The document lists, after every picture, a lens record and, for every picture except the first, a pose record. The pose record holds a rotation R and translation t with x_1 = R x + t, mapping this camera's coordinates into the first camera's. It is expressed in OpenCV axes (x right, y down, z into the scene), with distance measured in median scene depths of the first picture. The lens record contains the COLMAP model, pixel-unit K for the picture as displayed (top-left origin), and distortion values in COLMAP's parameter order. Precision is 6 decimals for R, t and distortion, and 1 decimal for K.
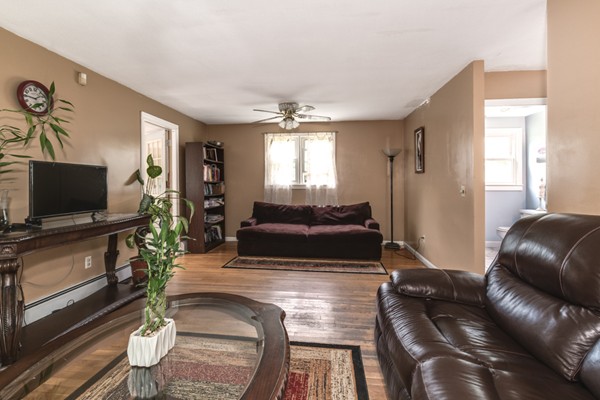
lens RADIAL K [[287.4, 0, 293.7], [0, 287.4, 185.6], [0, 0, 1]] dist [0.002343, 0.000431]
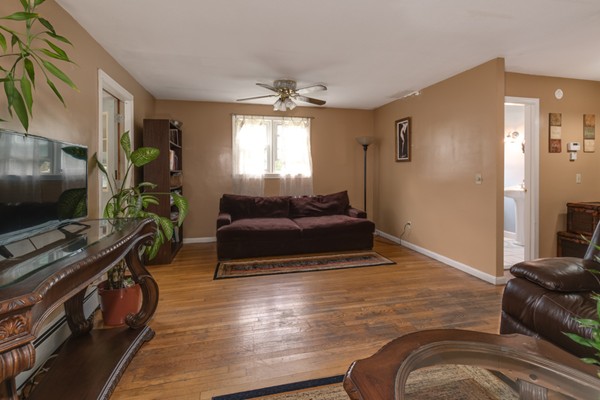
lens RADIAL K [[285.4, 0, 299.5], [0, 285.4, 172.8], [0, 0, 1]] dist [-0.001423, -0.000118]
pose [[0.934659, -0.005348, 0.355505, -0.251962], [0.008058, 0.999949, -0.006143, -0.000579], [-0.355453, 0.008606, 0.934654, 0.150257]]
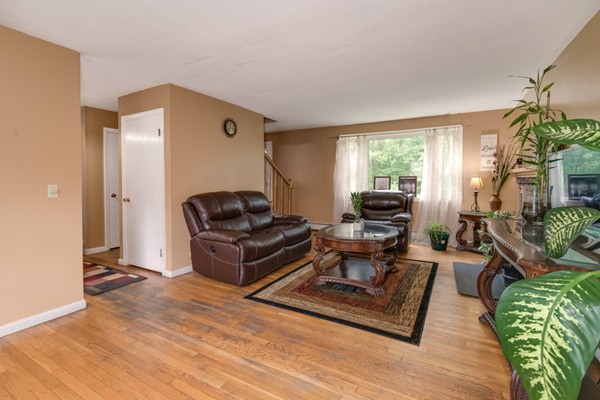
lens RADIAL K [[279.2, 0, 296.9], [0, 279.2, 183.1], [0, 0, 1]] dist [-0.000969, 0.000446]
pose [[-0.925934, -0.002296, 0.377678, -0.221636], [0.005077, 0.999816, 0.018525, -0.008042], [-0.377651, 0.019071, -0.925752, 0.911303]]
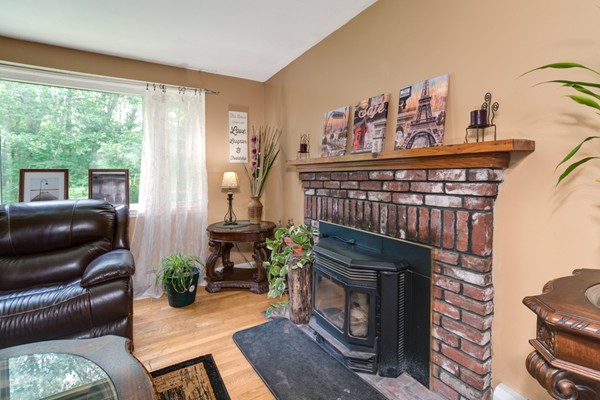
lens RADIAL K [[279.2, 0, 296.9], [0, 279.2, 183.1], [0, 0, 1]] dist [-0.000969, 0.000446]
pose [[-0.789706, 0.022368, -0.613077, -0.161994], [0.002408, 0.999440, 0.033364, -0.002588], [0.613480, 0.024872, -0.789318, 0.377957]]
